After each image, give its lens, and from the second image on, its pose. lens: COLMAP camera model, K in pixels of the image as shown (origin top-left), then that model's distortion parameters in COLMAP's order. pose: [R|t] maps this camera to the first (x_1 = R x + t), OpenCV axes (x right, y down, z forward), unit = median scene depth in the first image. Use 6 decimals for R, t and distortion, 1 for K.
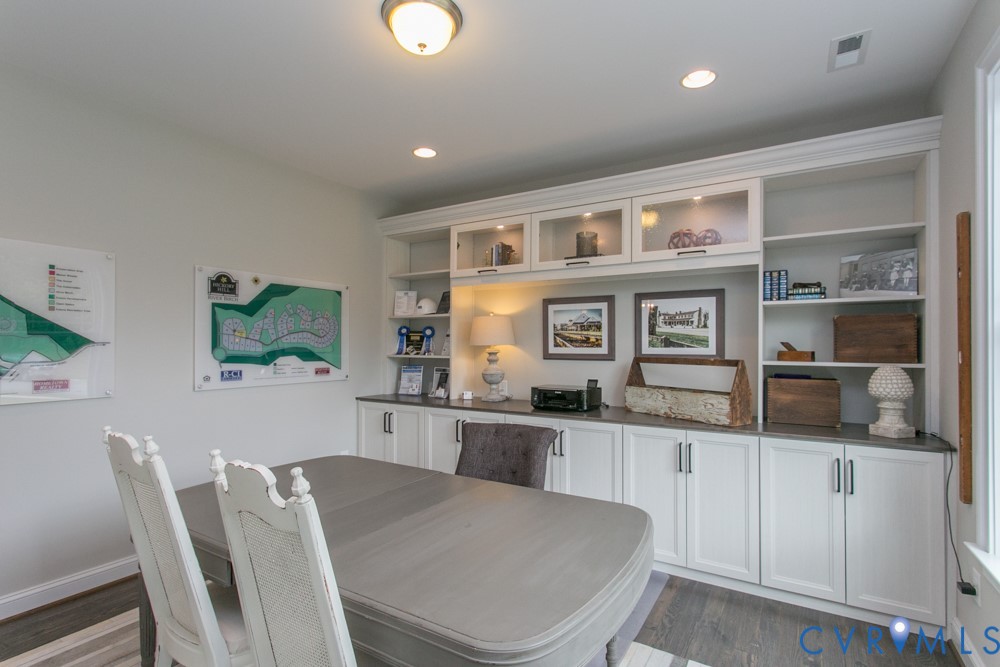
lens RADIAL K [[487.6, 0, 503.7], [0, 487.6, 340.1], [0, 0, 1]] dist [0.000031, 0.002075]
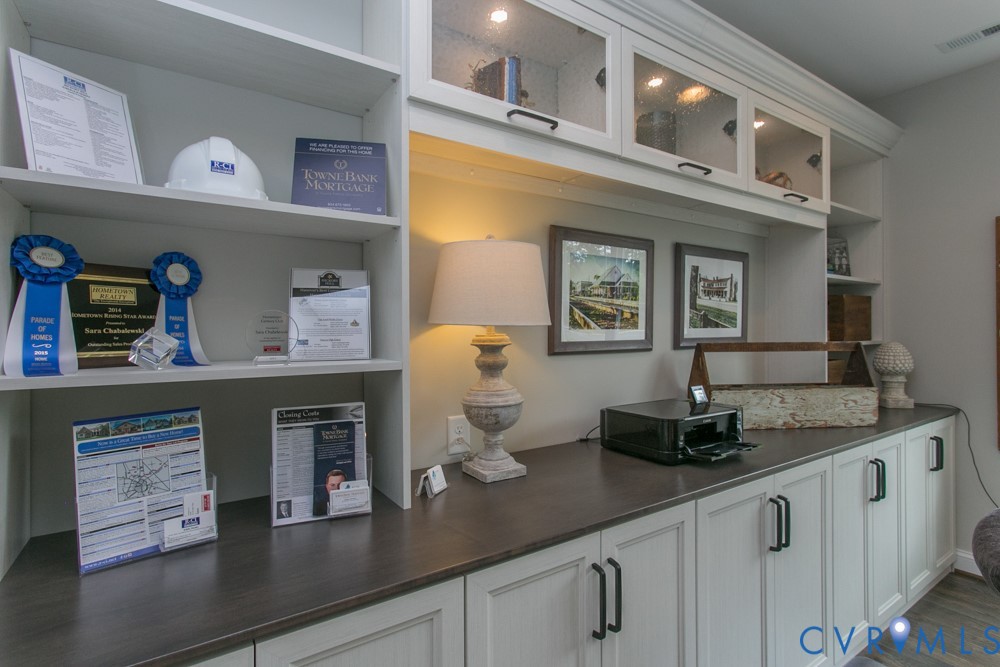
lens RADIAL K [[487.6, 0, 495.4], [0, 487.6, 326.5], [0, 0, 1]] dist [0.000031, 0.002075]
pose [[0.421469, -0.003344, 0.906836, -0.383494], [-0.005670, 0.999964, 0.006323, 0.009812], [-0.906825, -0.007807, 0.421435, 0.901736]]
